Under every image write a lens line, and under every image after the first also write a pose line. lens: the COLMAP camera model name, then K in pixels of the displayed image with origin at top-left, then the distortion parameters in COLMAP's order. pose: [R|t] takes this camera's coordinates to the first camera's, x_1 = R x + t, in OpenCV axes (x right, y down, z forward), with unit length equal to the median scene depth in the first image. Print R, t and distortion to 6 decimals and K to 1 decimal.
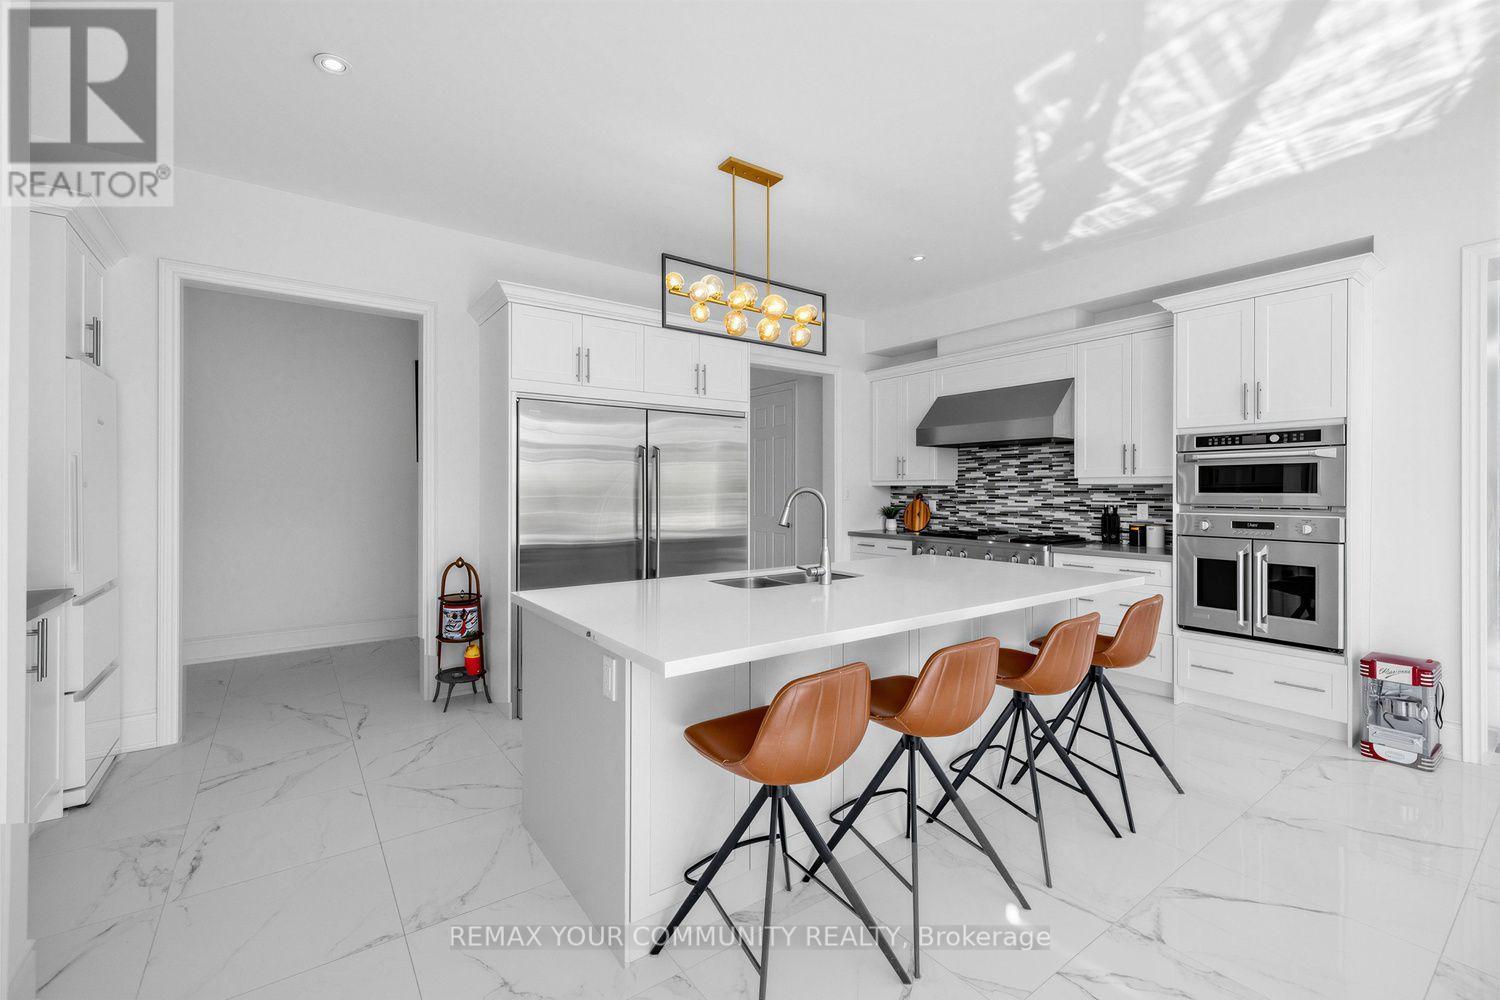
lens RADIAL K [[629.3, 0, 775.7], [0, 629.3, 487.8], [0, 0, 1]] dist [0.010166, -0.000182]
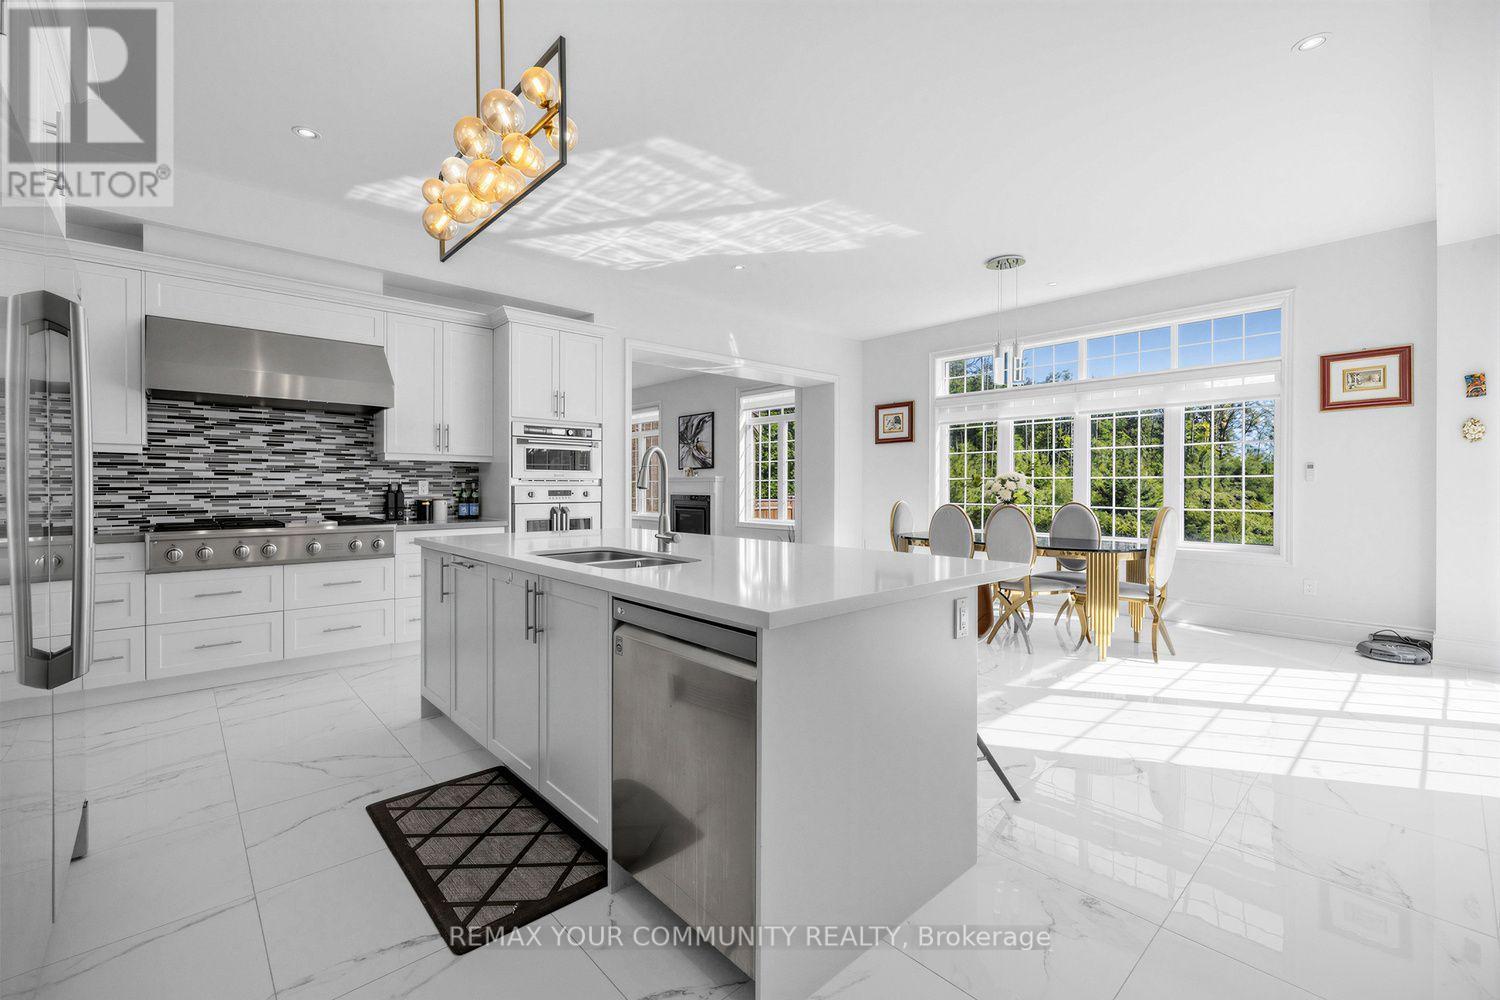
lens RADIAL K [[629.3, 0, 739.1], [0, 629.3, 491.0], [0, 0, 1]] dist [0.010166, -0.000182]
pose [[-0.074582, -0.007803, 0.997184, -0.501494], [-0.003289, 0.999966, 0.007579, 0.032069], [-0.997209, -0.002714, -0.074605, 0.528252]]
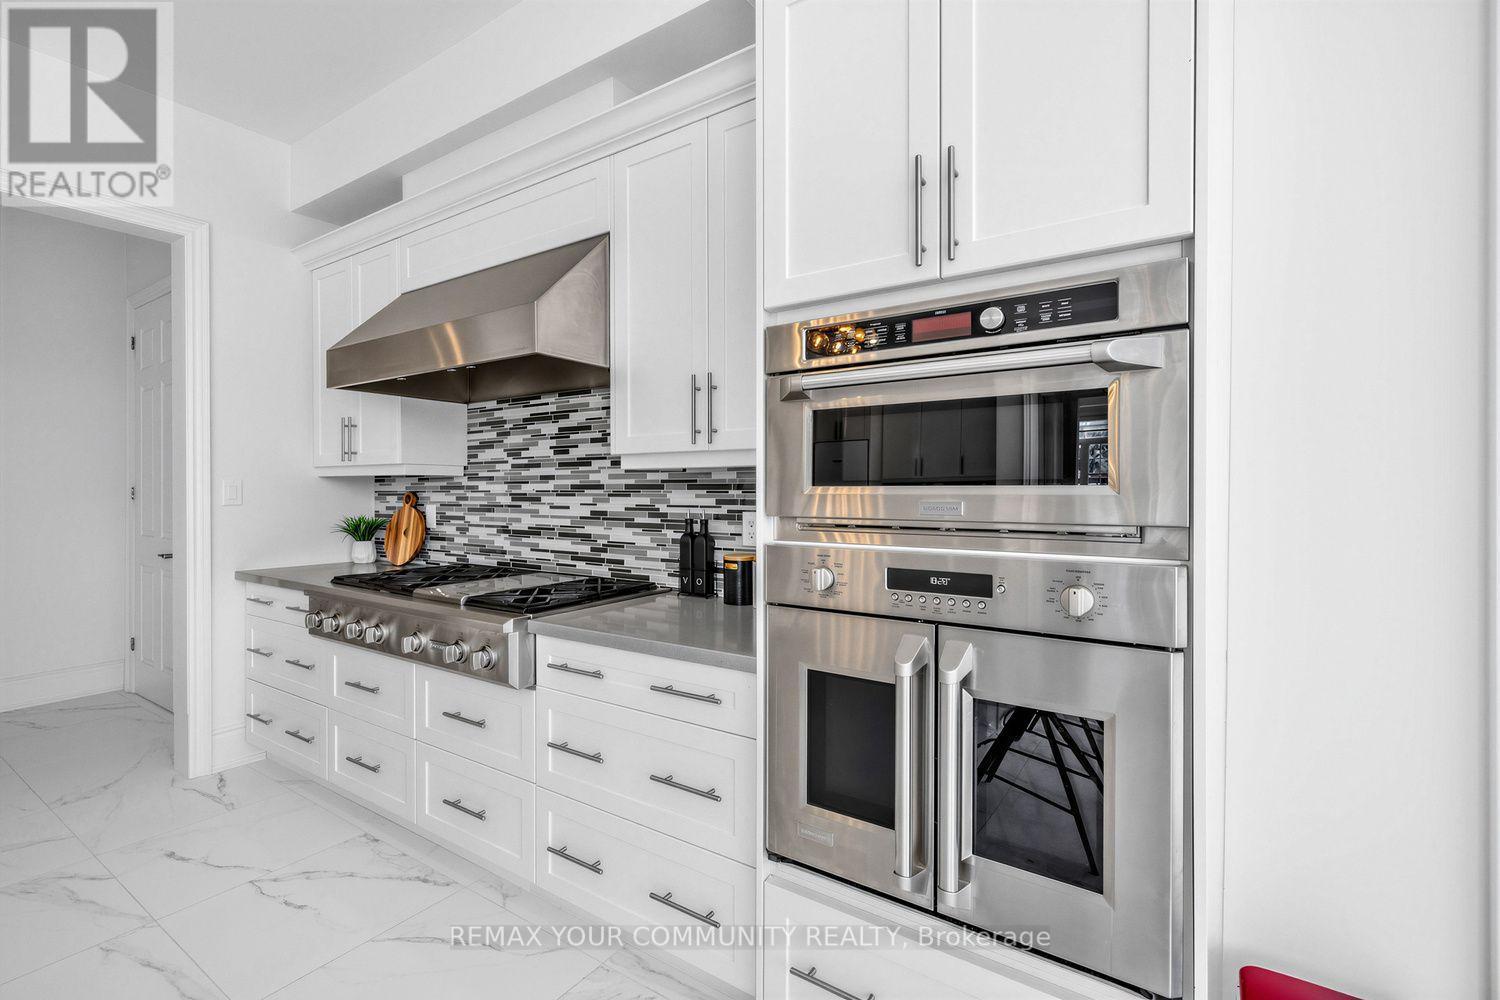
lens RADIAL K [[629.3, 0, 742.1], [0, 629.3, 492.7], [0, 0, 1]] dist [0.010166, -0.000182]
pose [[0.949519, -0.002934, 0.313695, 0.412231], [0.000124, 0.999960, 0.008978, 0.006697], [-0.313708, -0.008486, 0.949481, 0.535300]]
